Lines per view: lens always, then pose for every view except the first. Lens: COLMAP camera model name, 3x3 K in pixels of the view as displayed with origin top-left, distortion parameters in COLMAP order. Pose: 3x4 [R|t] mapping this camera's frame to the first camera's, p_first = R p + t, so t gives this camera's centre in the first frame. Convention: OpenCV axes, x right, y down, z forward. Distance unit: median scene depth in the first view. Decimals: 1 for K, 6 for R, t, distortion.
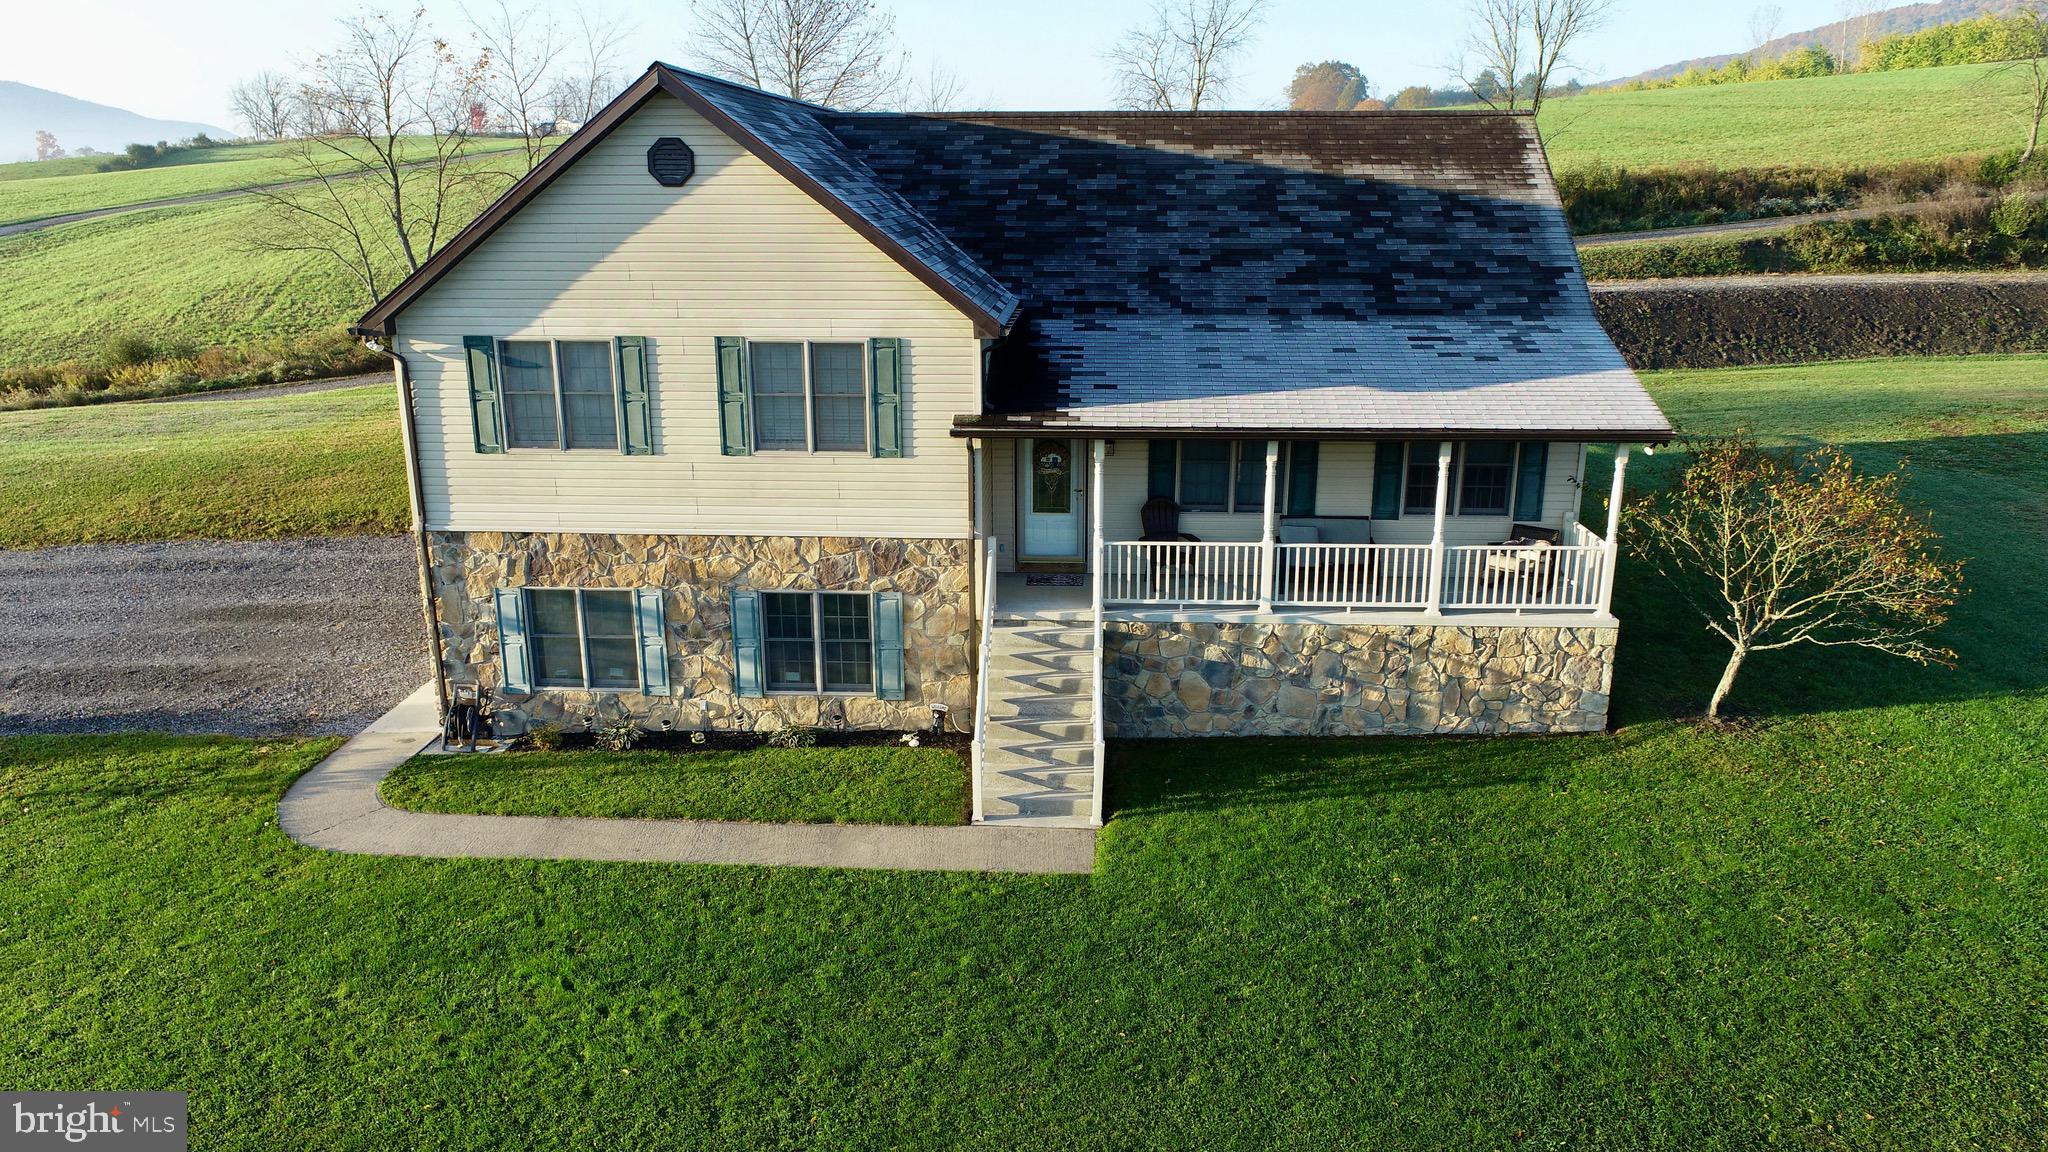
lens RADIAL K [[1377.7, 0, 1024.0], [0, 1377.7, 576.0], [0, 0, 1]] dist [-0.012308, 0.003959]
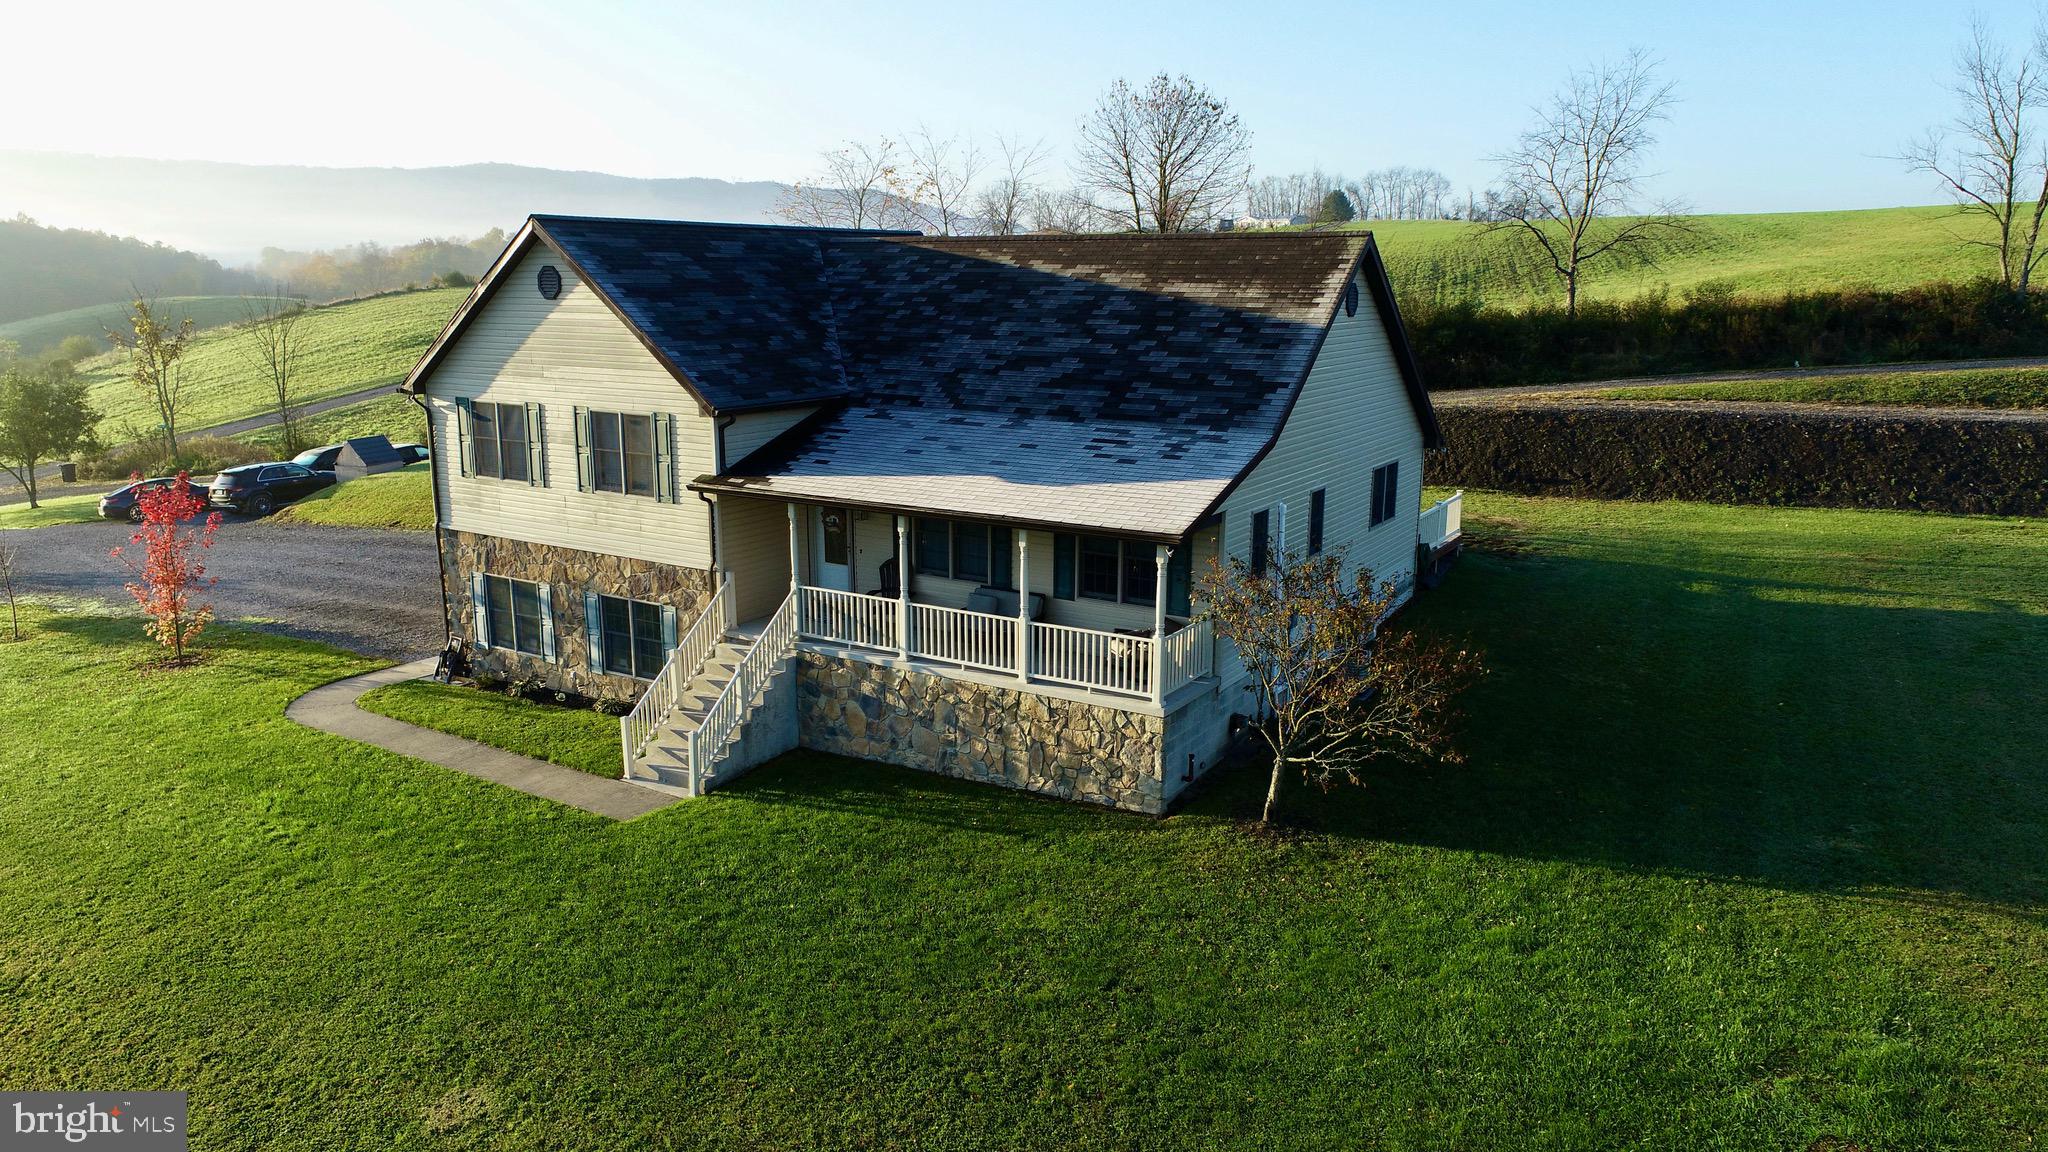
lens RADIAL K [[1377.7, 0, 1024.0], [0, 1377.7, 576.0], [0, 0, 1]] dist [-0.012308, 0.003959]
pose [[0.876265, 0.107284, -0.469733, 0.811710], [-0.136292, 0.990271, -0.028073, -0.025827], [0.462151, 0.088620, 0.882362, -0.000992]]
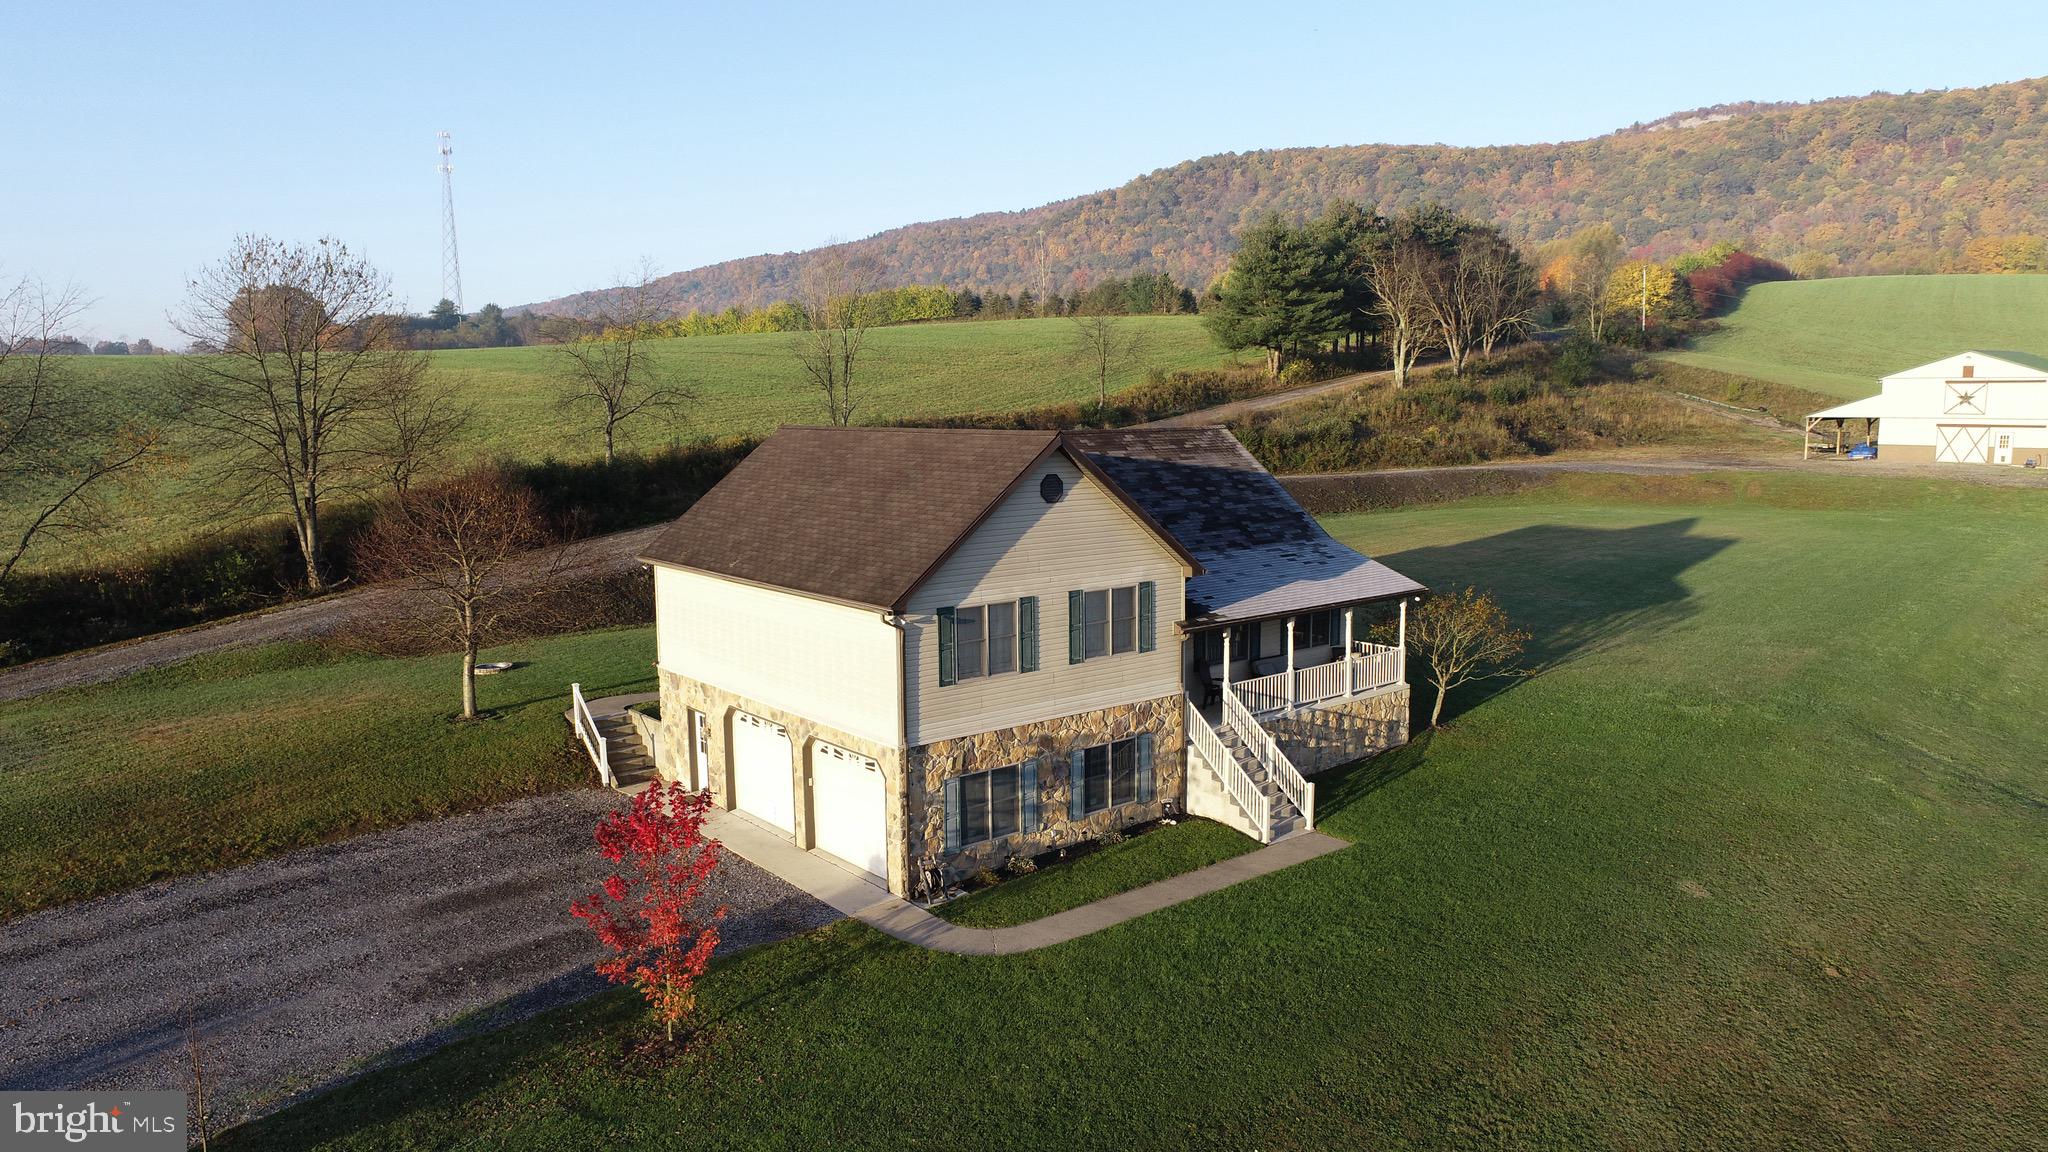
lens RADIAL K [[1355.8, 0, 1024.0], [0, 1355.8, 576.0], [0, 0, 1]] dist [0.000455, 0.001337]
pose [[0.748844, -0.094835, 0.655926, -1.251795], [0.191742, 0.978385, -0.077448, -0.075578], [-0.634403, 0.183765, 0.750841, -0.157229]]
